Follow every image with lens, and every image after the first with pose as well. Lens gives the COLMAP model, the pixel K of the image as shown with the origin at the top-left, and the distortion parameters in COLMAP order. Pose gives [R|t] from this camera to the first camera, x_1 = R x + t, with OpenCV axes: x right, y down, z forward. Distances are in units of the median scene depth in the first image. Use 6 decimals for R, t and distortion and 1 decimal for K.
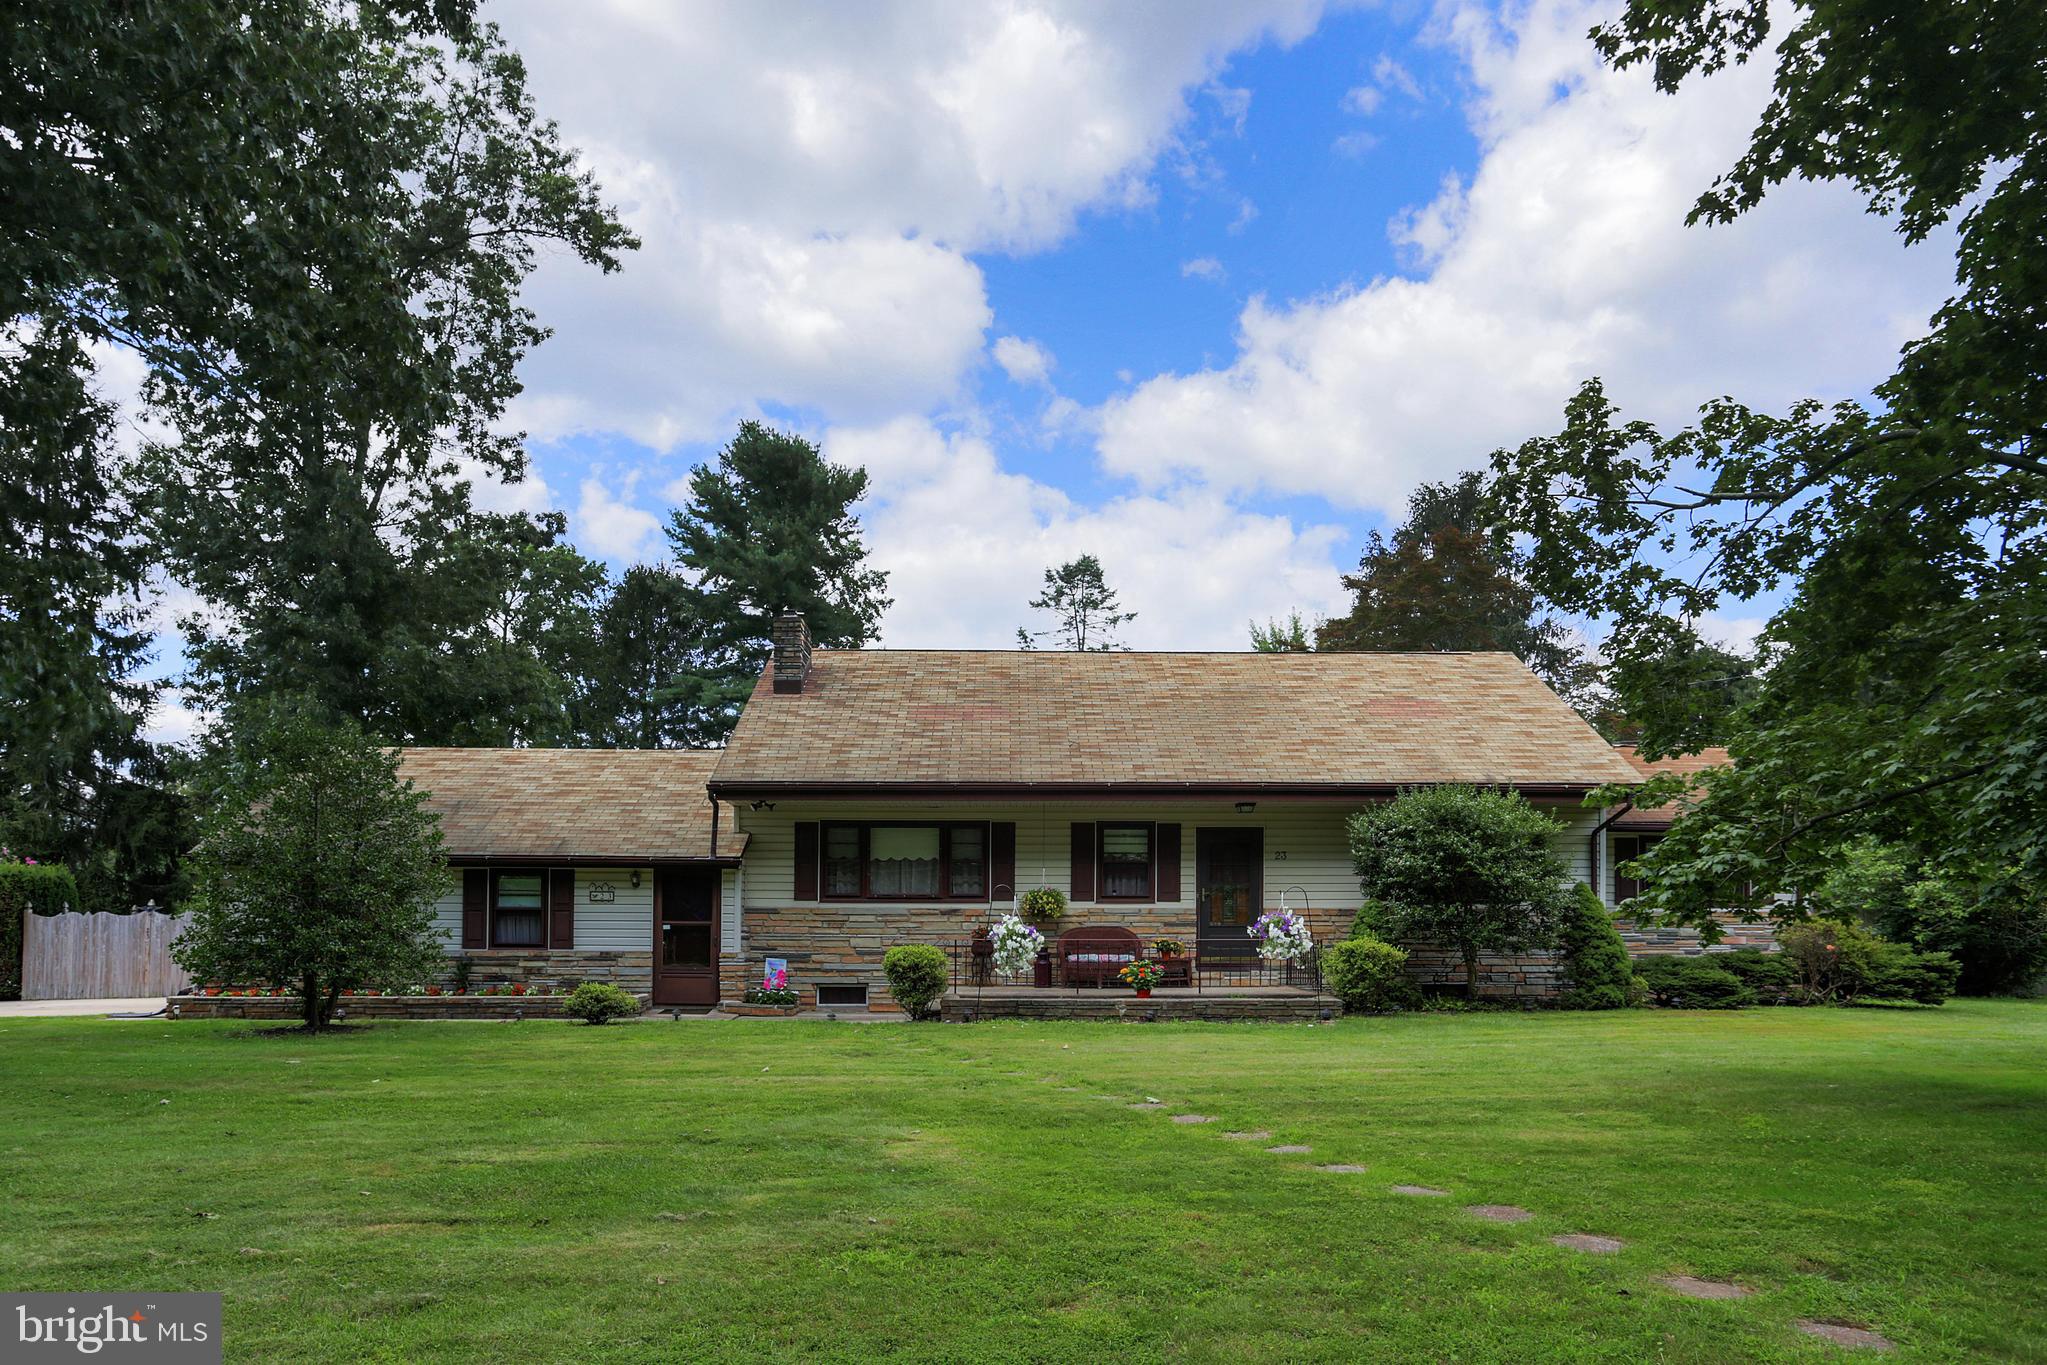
lens RADIAL K [[1304.8, 0, 1027.4], [0, 1304.8, 858.9], [0, 0, 1]] dist [-0.001609, -0.000617]
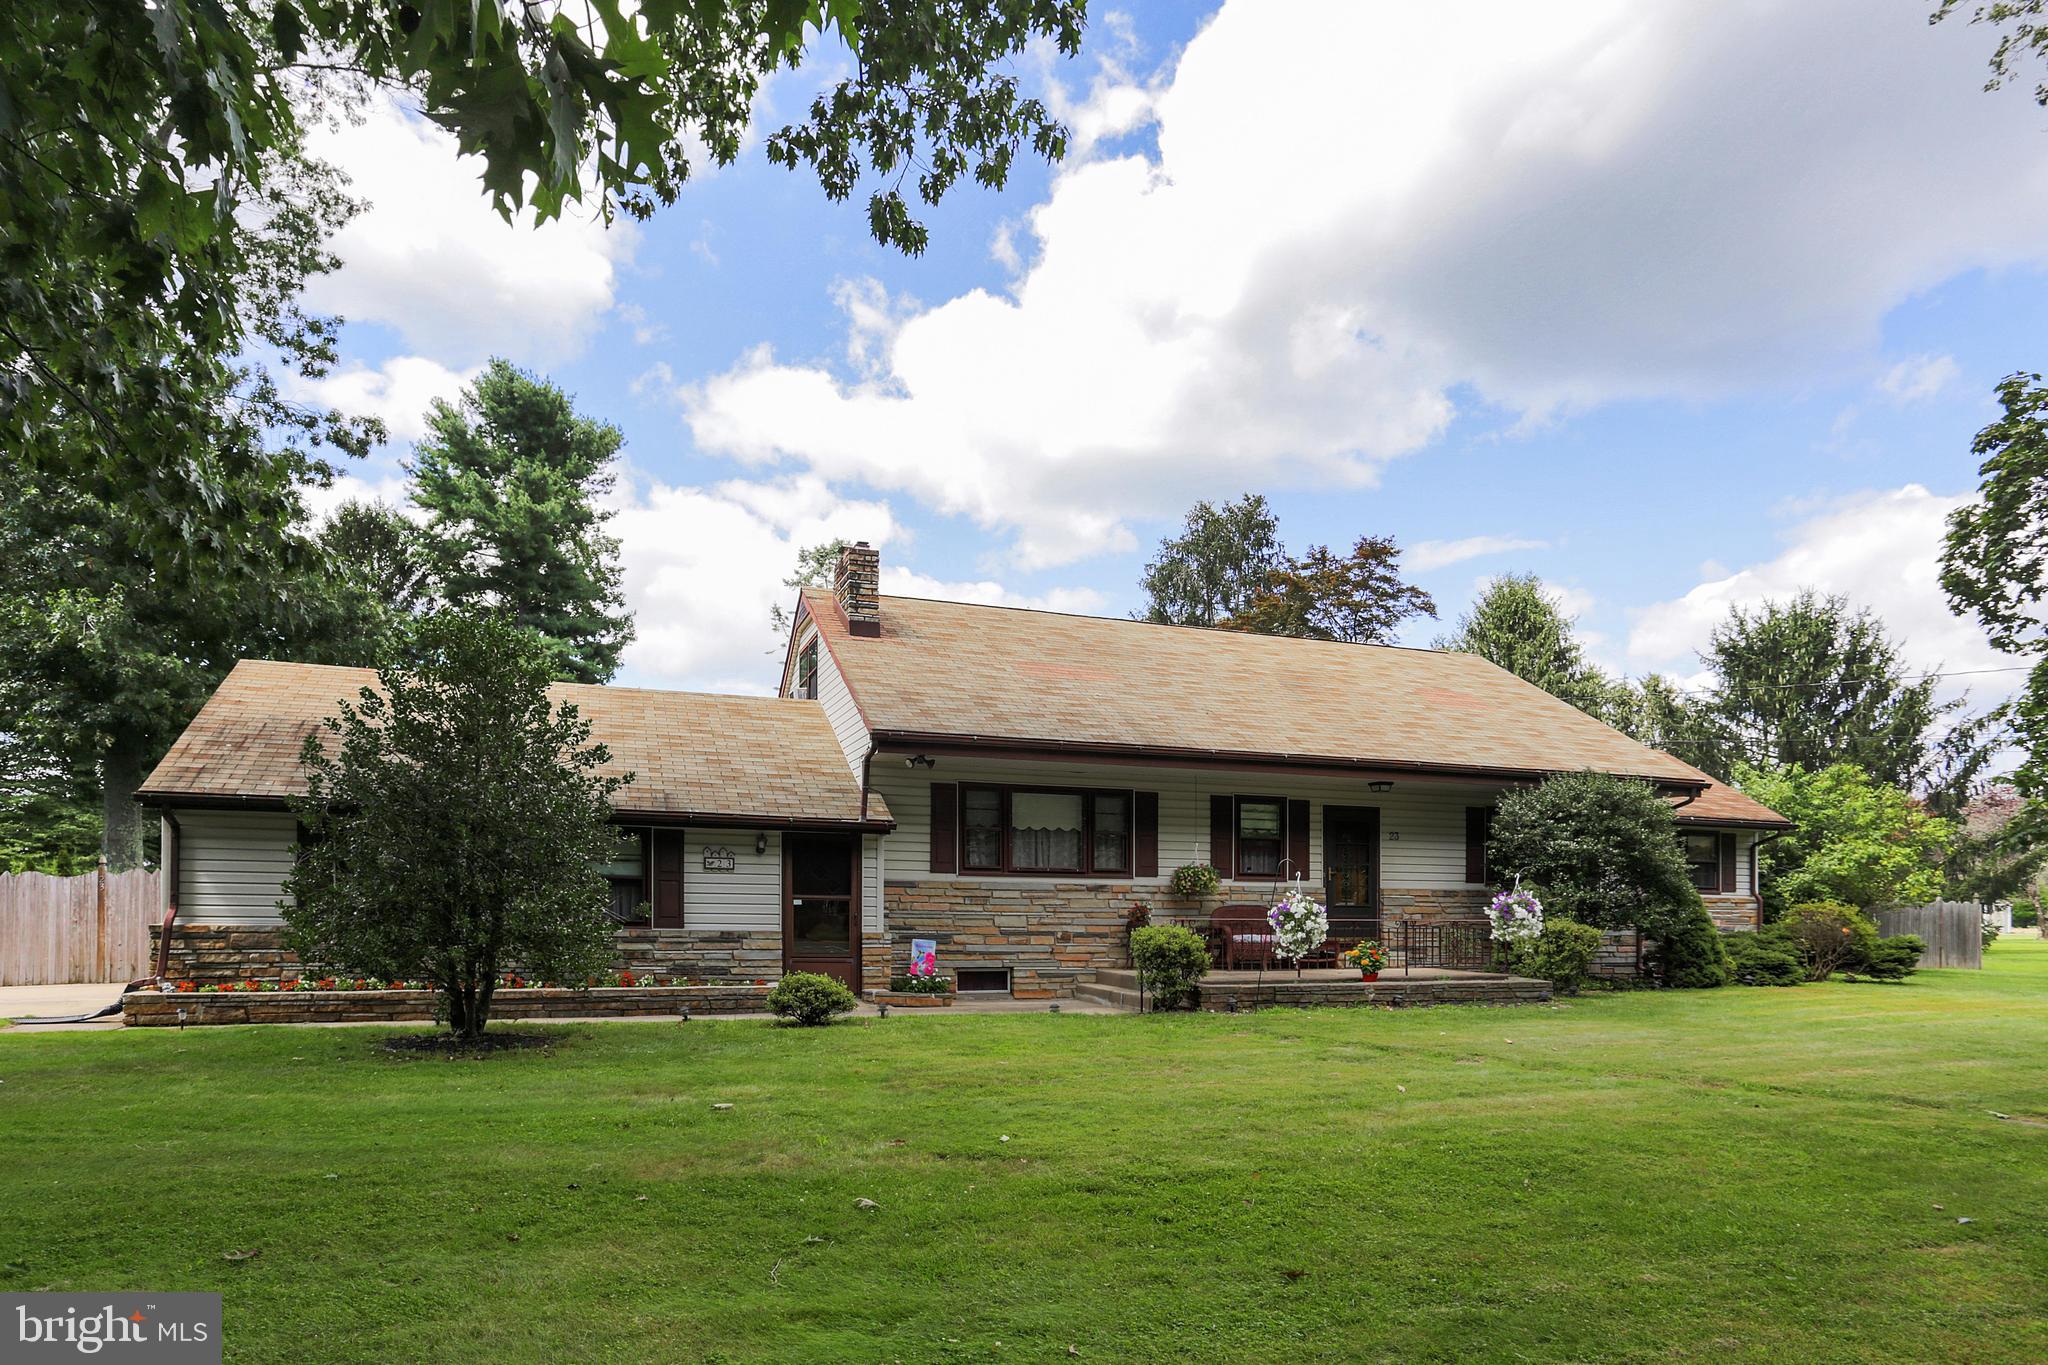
lens RADIAL K [[1190.0, 0, 1016.2], [0, 1190.0, 862.5], [0, 0, 1]] dist [-0.002196, 0.002813]
pose [[0.951809, 0.019443, 0.306076, -0.368655], [-0.024471, 0.999621, 0.012597, 0.013691], [-0.305715, -0.019480, 0.951924, 0.227571]]
